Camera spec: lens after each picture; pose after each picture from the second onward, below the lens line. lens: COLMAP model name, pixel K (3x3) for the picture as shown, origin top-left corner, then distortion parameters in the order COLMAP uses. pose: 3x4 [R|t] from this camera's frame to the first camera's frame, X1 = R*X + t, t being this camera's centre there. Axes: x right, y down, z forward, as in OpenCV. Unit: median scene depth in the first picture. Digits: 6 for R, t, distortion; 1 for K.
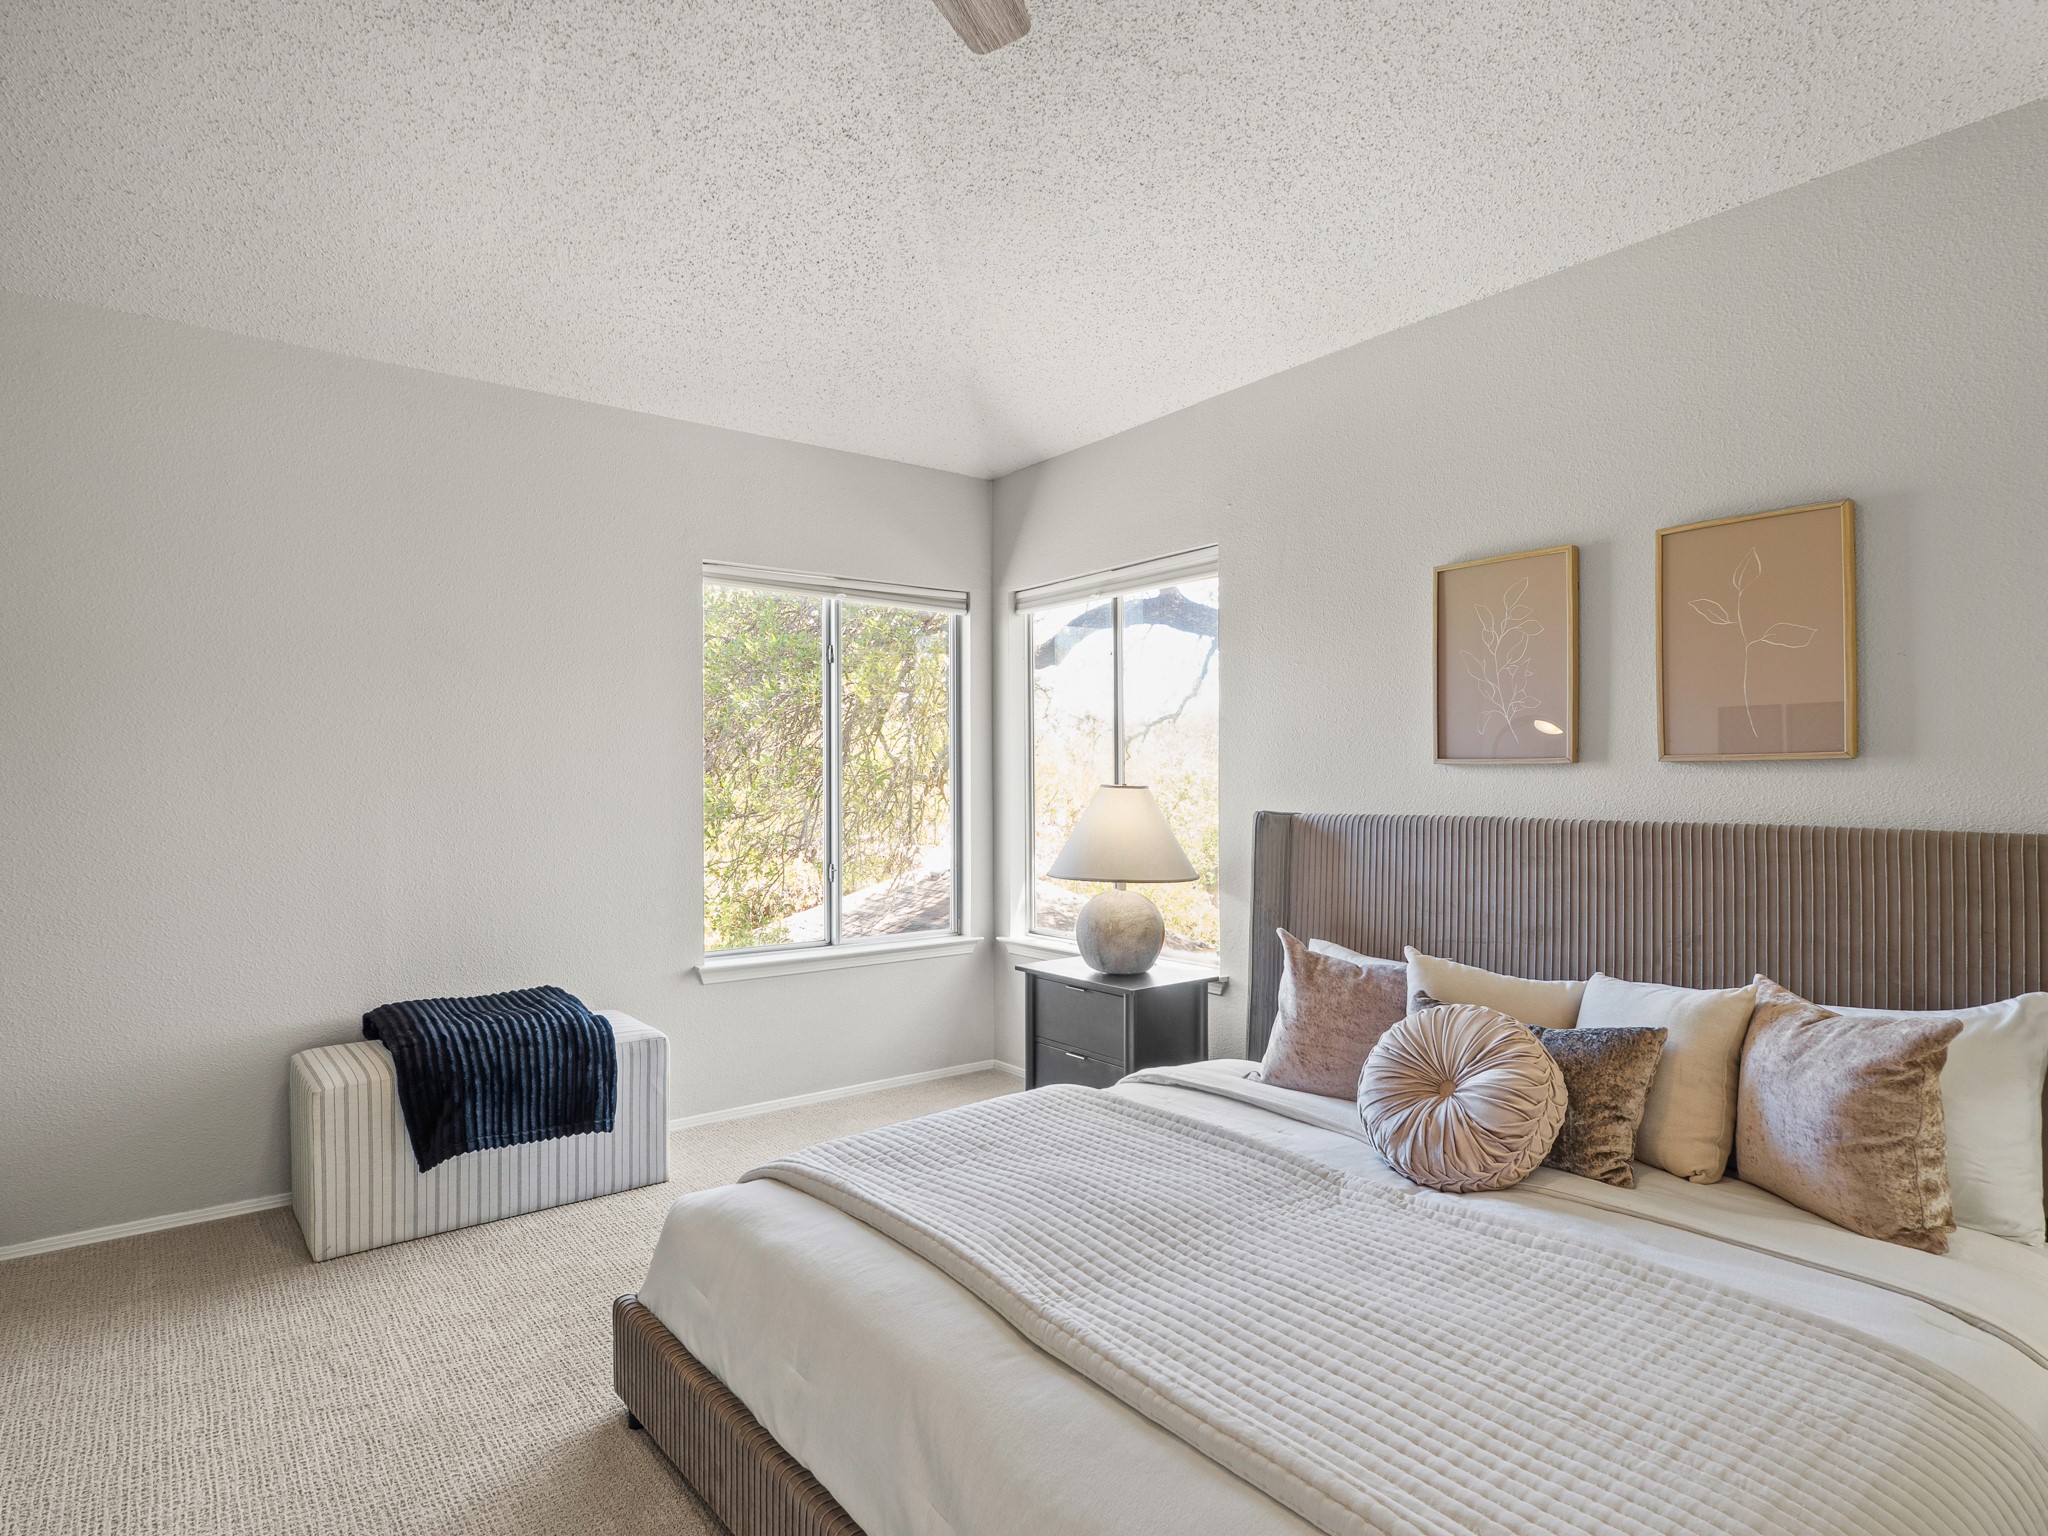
lens RADIAL K [[1103.3, 0, 1046.2], [0, 1103.3, 773.6], [0, 0, 1]] dist [0.001024, -0.000544]
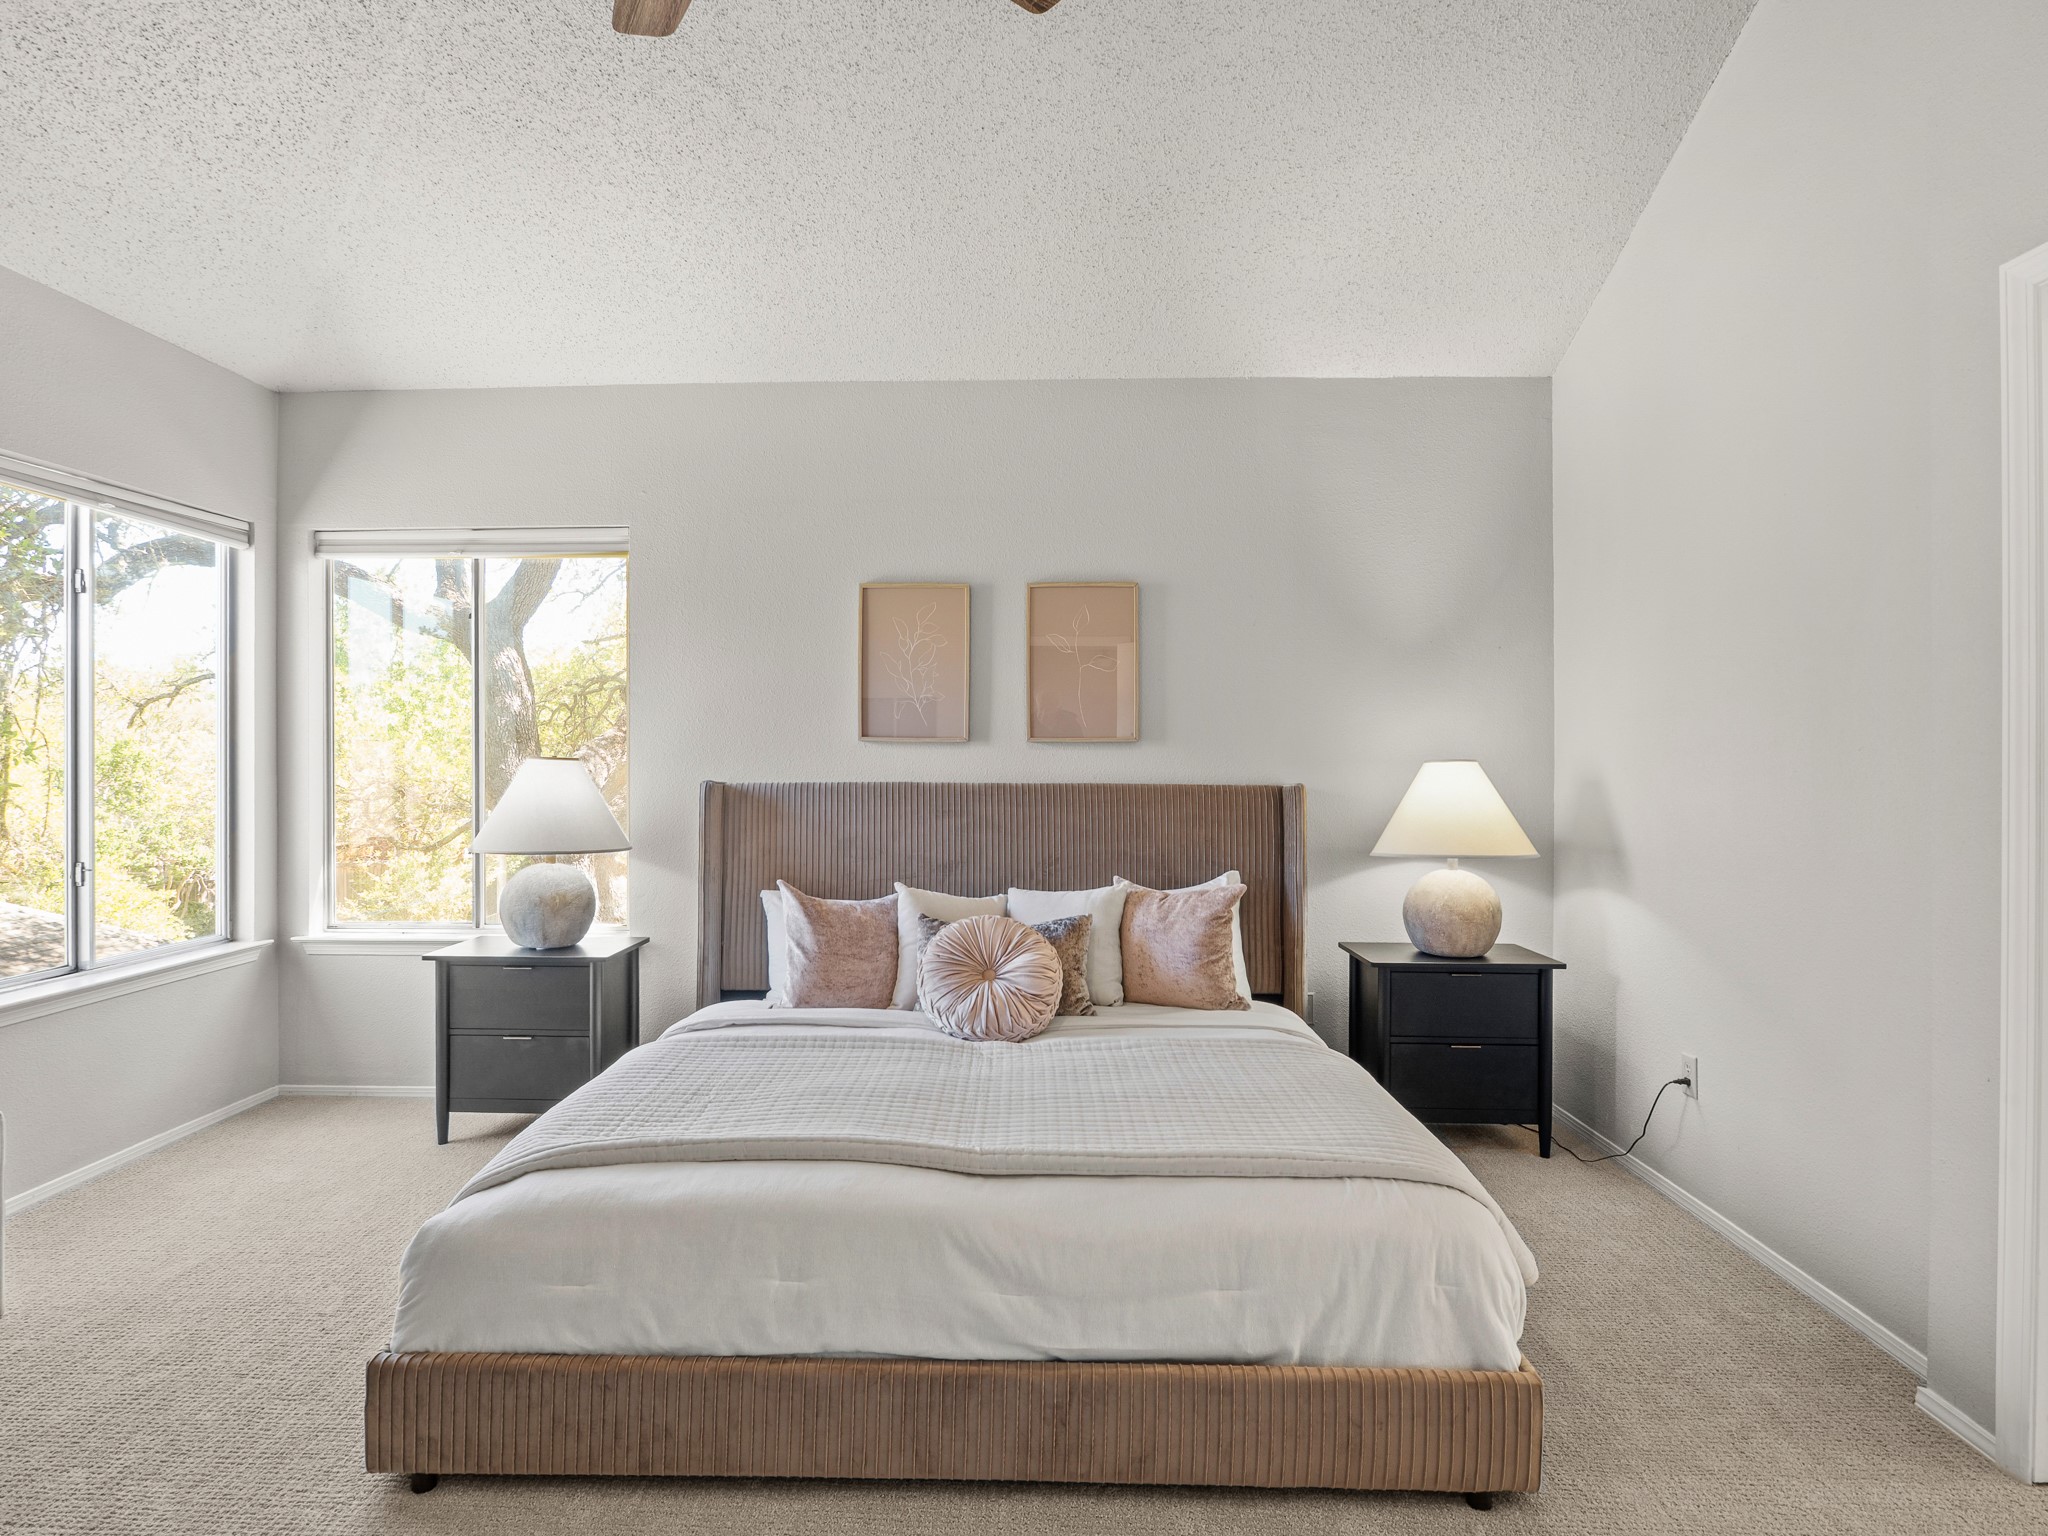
lens RADIAL K [[1103.3, 0, 1013.2], [0, 1103.3, 759.6], [0, 0, 1]] dist [0.001024, -0.000544]
pose [[0.654300, 0.000291, 0.756235, -0.506235], [-0.008574, 0.999939, 0.007034, 0.002163], [-0.756187, -0.011086, 0.654262, 0.051636]]
